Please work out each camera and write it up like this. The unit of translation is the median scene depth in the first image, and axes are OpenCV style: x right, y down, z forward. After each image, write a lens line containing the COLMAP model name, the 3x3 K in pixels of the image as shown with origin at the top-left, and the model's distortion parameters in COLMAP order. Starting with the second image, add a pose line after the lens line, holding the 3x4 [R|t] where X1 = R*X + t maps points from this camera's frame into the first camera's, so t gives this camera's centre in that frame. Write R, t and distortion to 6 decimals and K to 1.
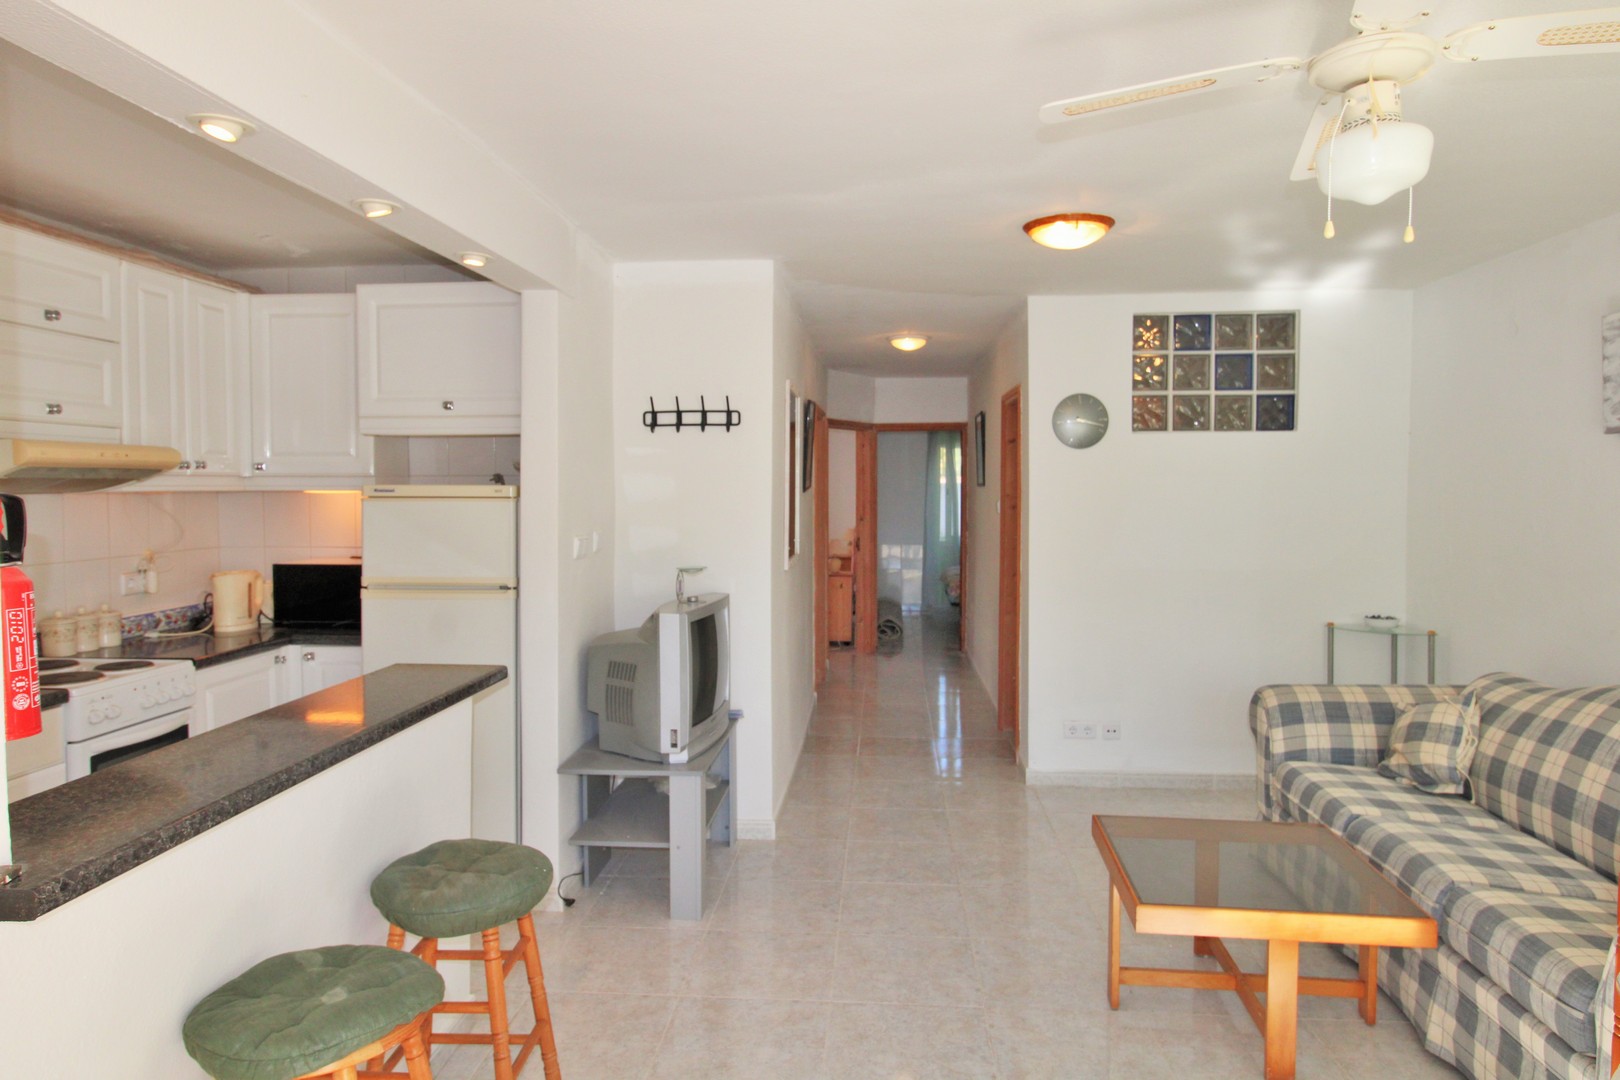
lens RADIAL K [[1000.9, 0, 811.2], [0, 1000.9, 522.2], [0, 0, 1]] dist [0.003214, -0.001314]
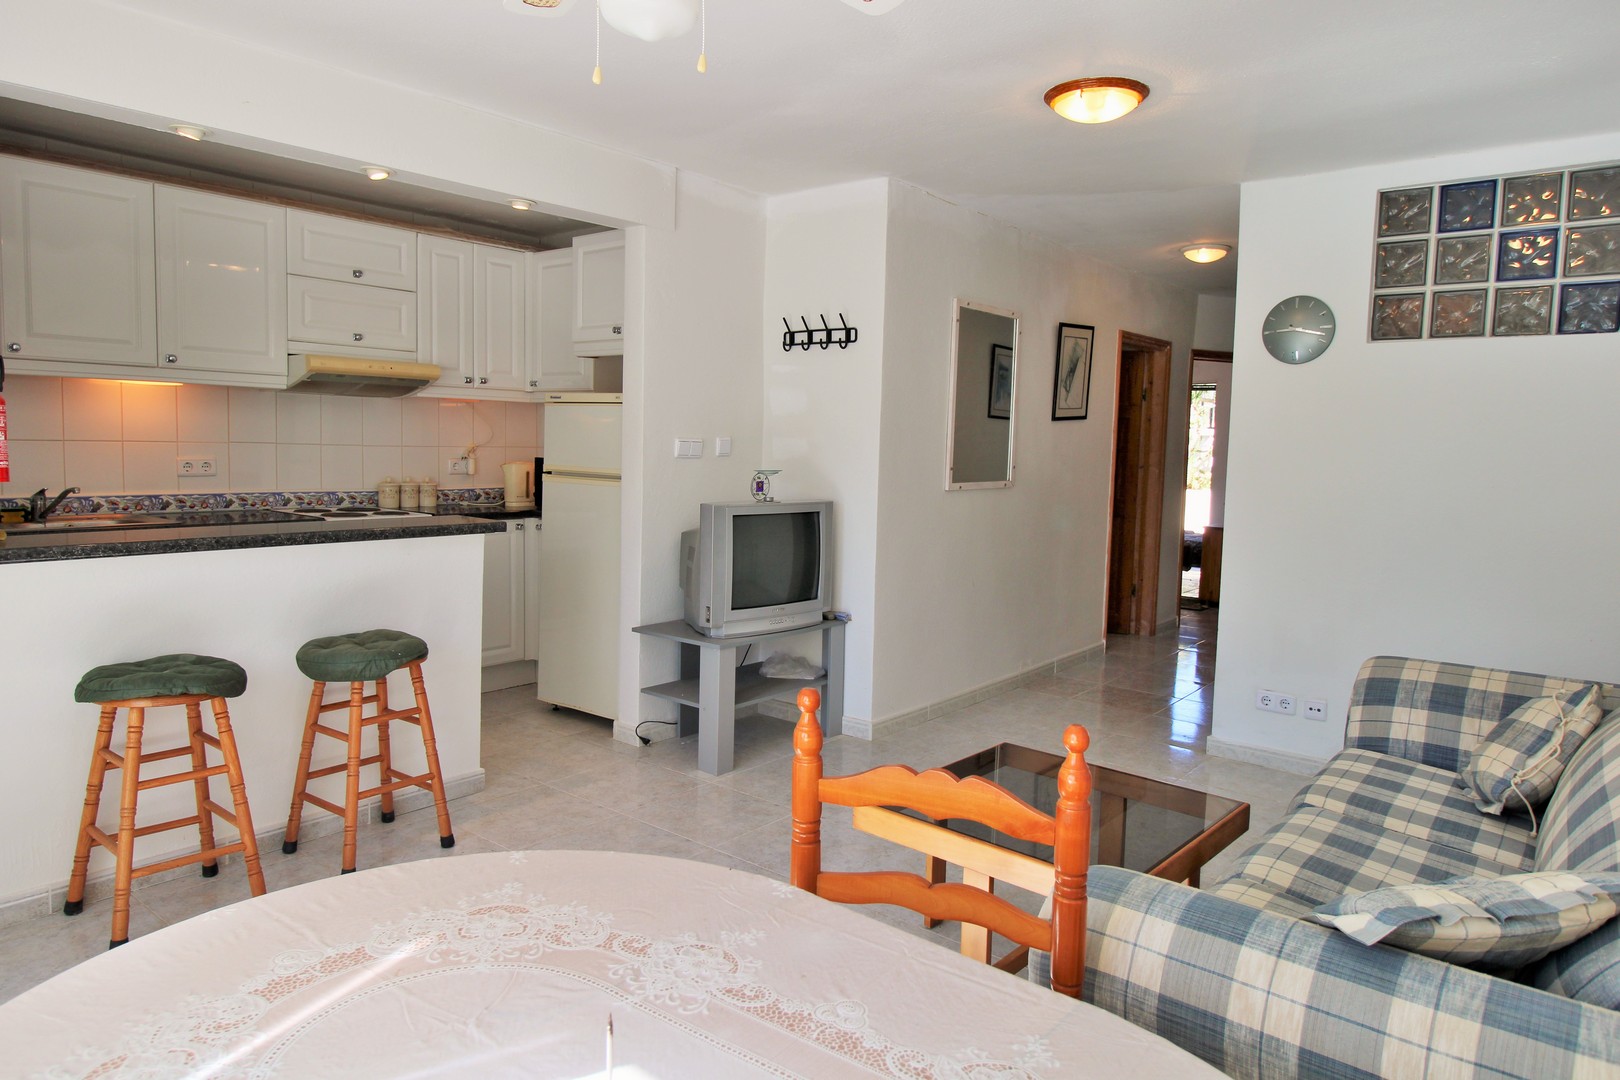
lens RADIAL K [[1029.3, 0, 842.3], [0, 1029.3, 530.0], [0, 0, 1]] dist [0.006955, 0.002479]
pose [[0.820290, 0.071035, -0.567520, 0.566721], [-0.047269, 0.997283, 0.056506, 0.040749], [0.569992, -0.019525, 0.821418, 0.110742]]
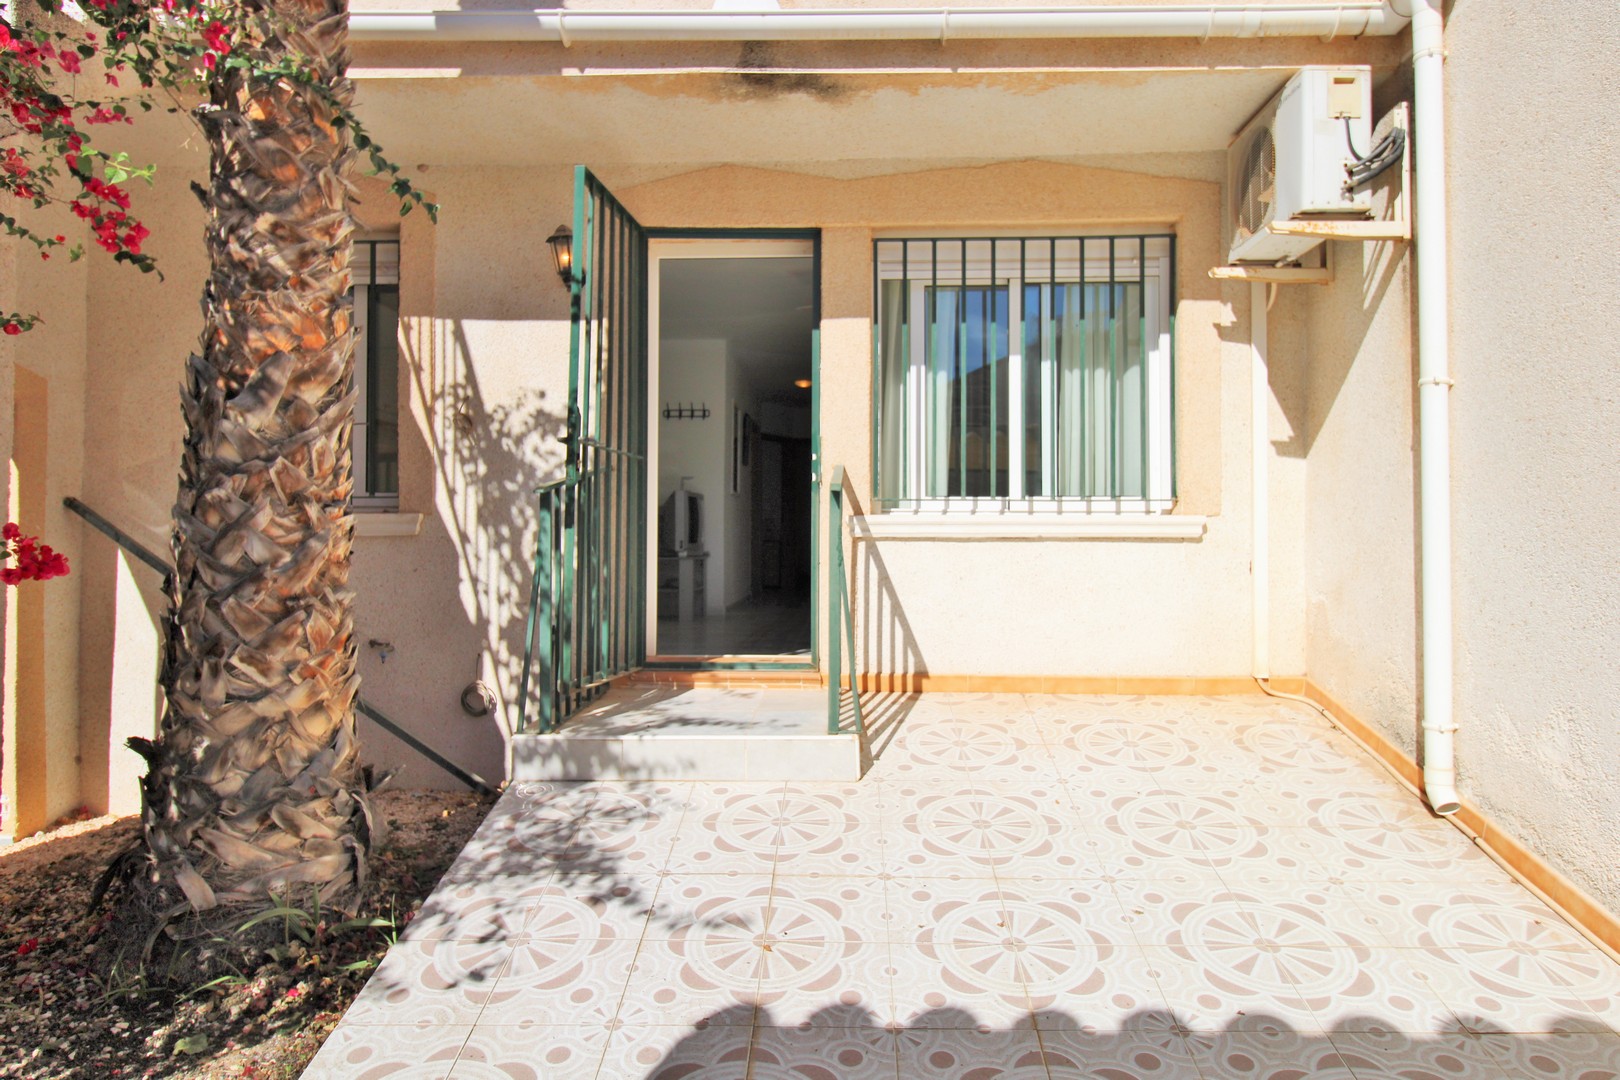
lens RADIAL K [[1000.9, 0, 811.2], [0, 1000.9, 522.2], [0, 0, 1]] dist [0.003214, -0.001314]
pose [[0.999086, -0.002299, 0.042675, 0.056499], [0.004938, 0.998075, -0.061825, 0.271301], [-0.042451, 0.061979, 0.997174, -1.165971]]
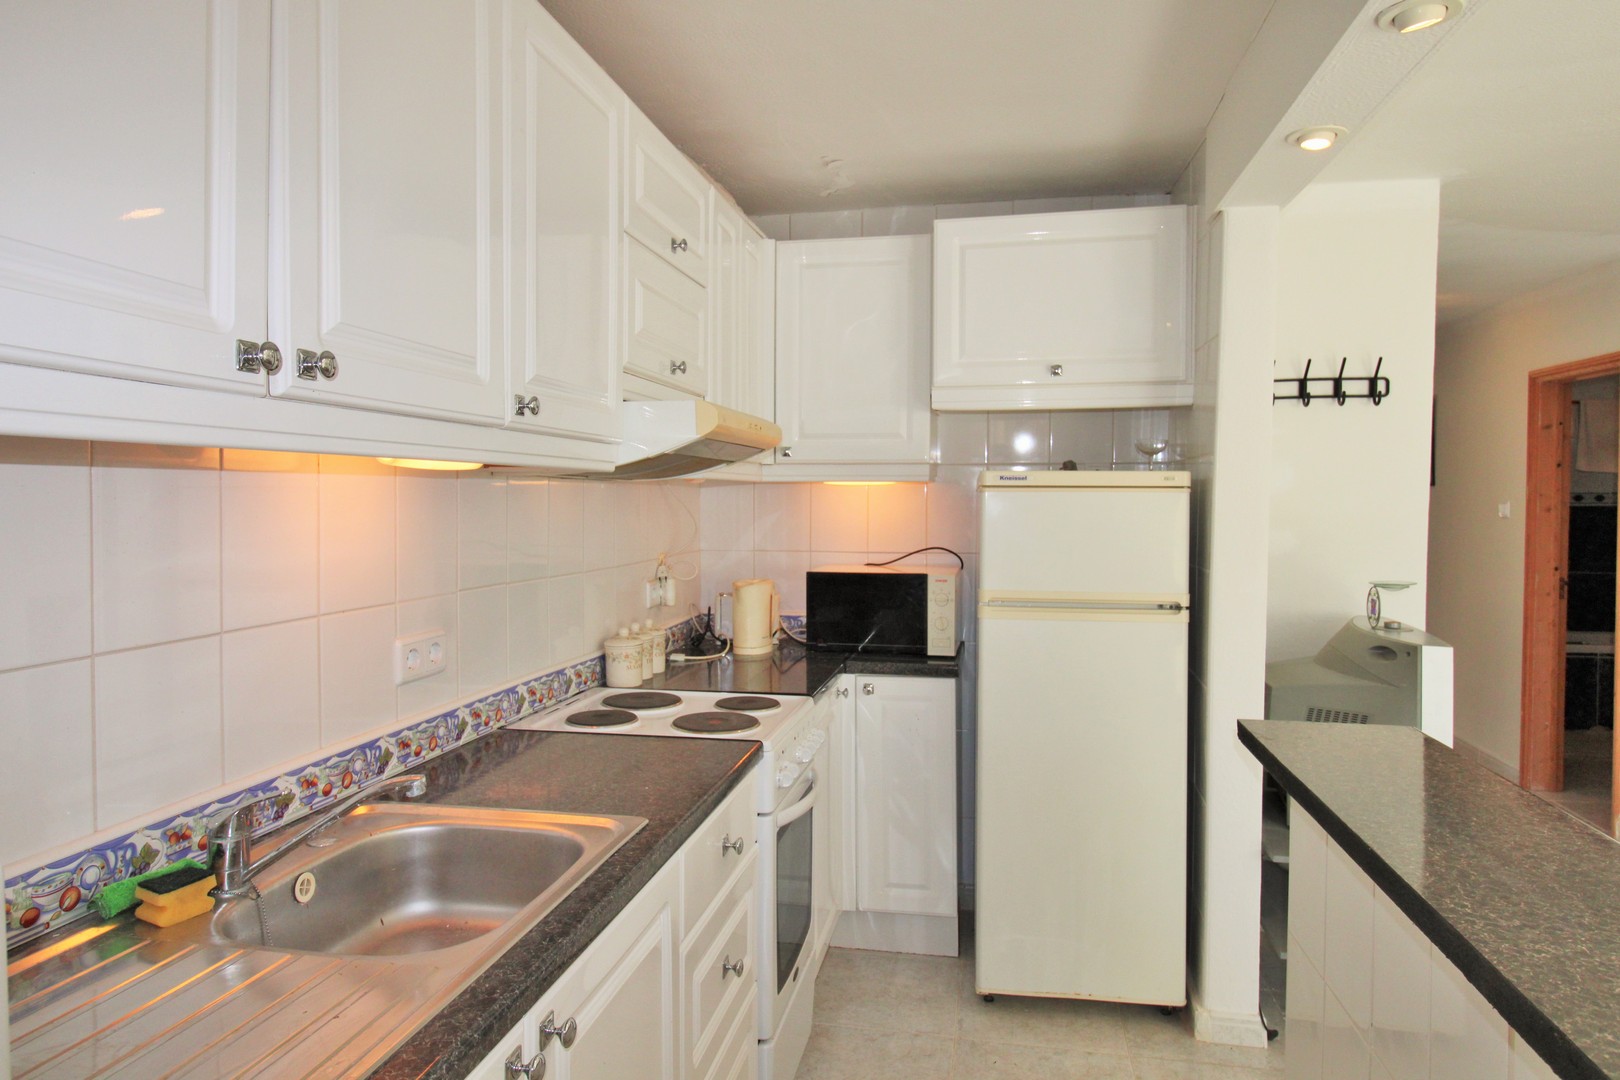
lens RADIAL K [[1016.4, 0, 809.5], [0, 1016.4, 504.3], [0, 0, 1]] dist [0.023209, 0.000386]
pose [[0.993628, 0.003802, -0.112642, -0.442106], [-0.006861, 0.999618, -0.026781, 0.009548], [0.112497, 0.027383, 0.993275, 0.185435]]
